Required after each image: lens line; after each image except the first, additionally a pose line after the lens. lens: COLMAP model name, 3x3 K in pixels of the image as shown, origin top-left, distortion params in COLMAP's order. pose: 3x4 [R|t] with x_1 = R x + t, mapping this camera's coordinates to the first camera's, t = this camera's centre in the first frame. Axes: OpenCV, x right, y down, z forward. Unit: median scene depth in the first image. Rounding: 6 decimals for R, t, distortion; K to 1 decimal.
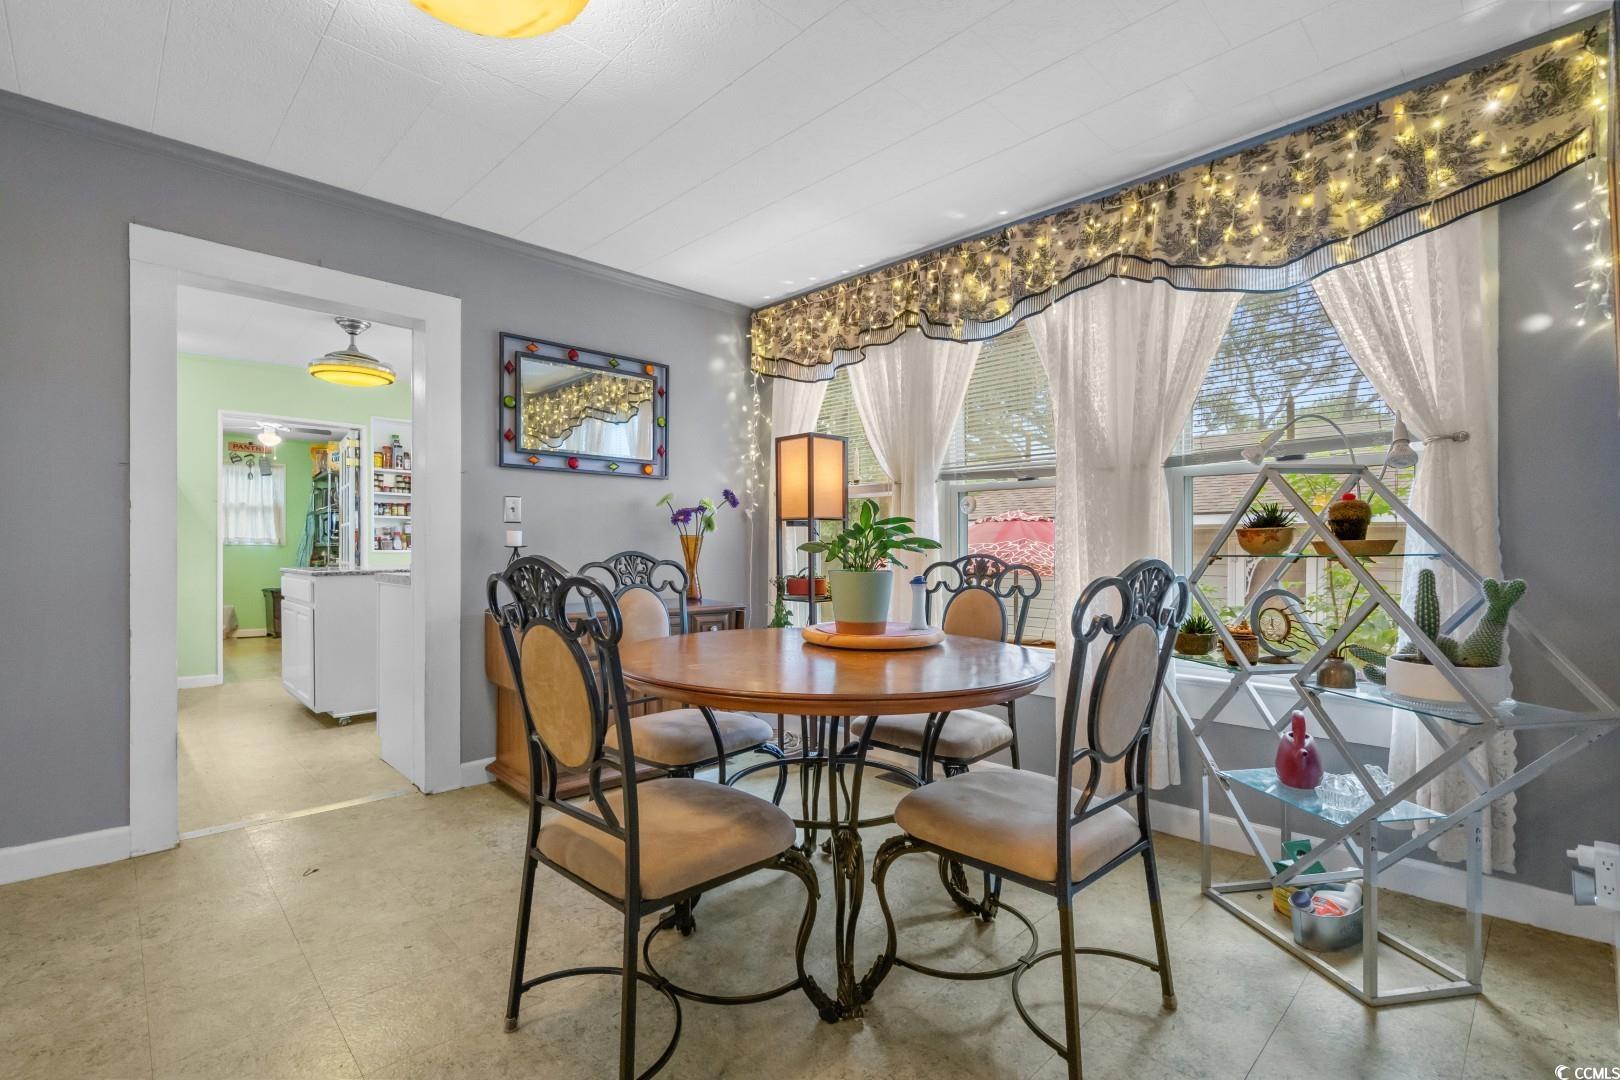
lens RADIAL K [[728.5, 0, 792.9], [0, 728.5, 547.9], [0, 0, 1]] dist [0.000214, 0.000024]
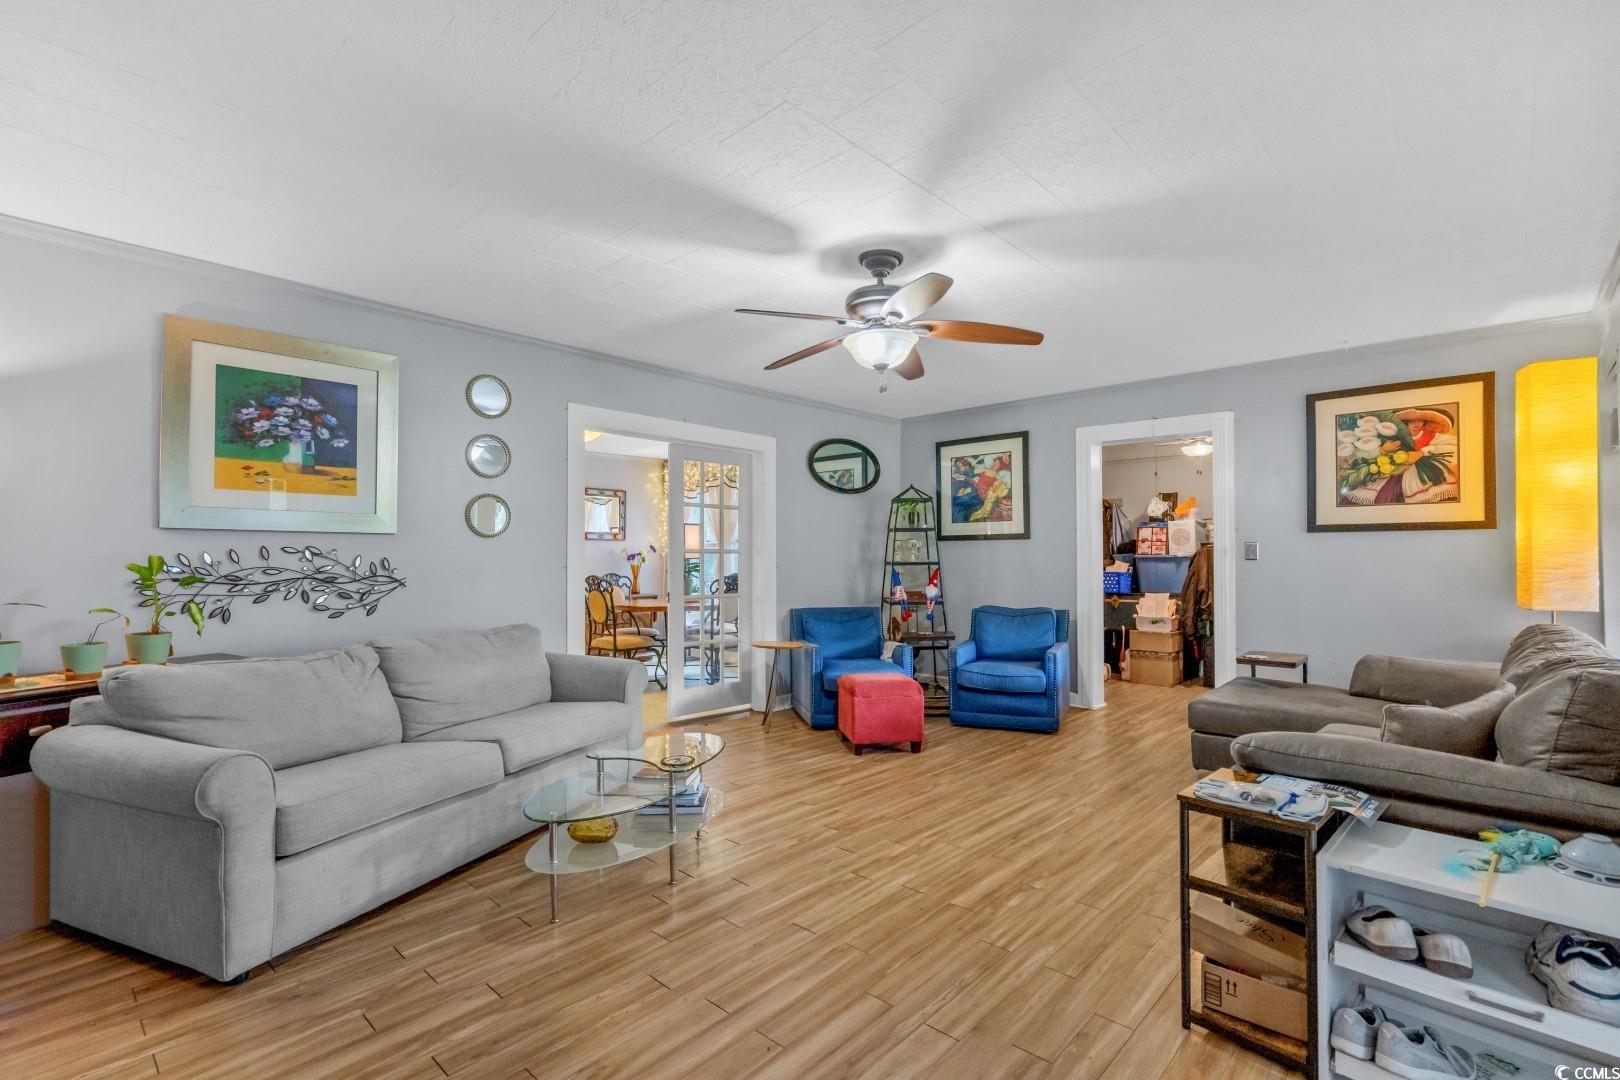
lens RADIAL K [[728.5, 0, 792.9], [0, 728.5, 547.9], [0, 0, 1]] dist [0.000214, 0.000024]
pose [[0.998828, 0.000736, 0.048387, 0.244108], [0.000265, 0.999786, -0.020678, -0.023630], [-0.048392, 0.020666, 0.998615, -1.319362]]
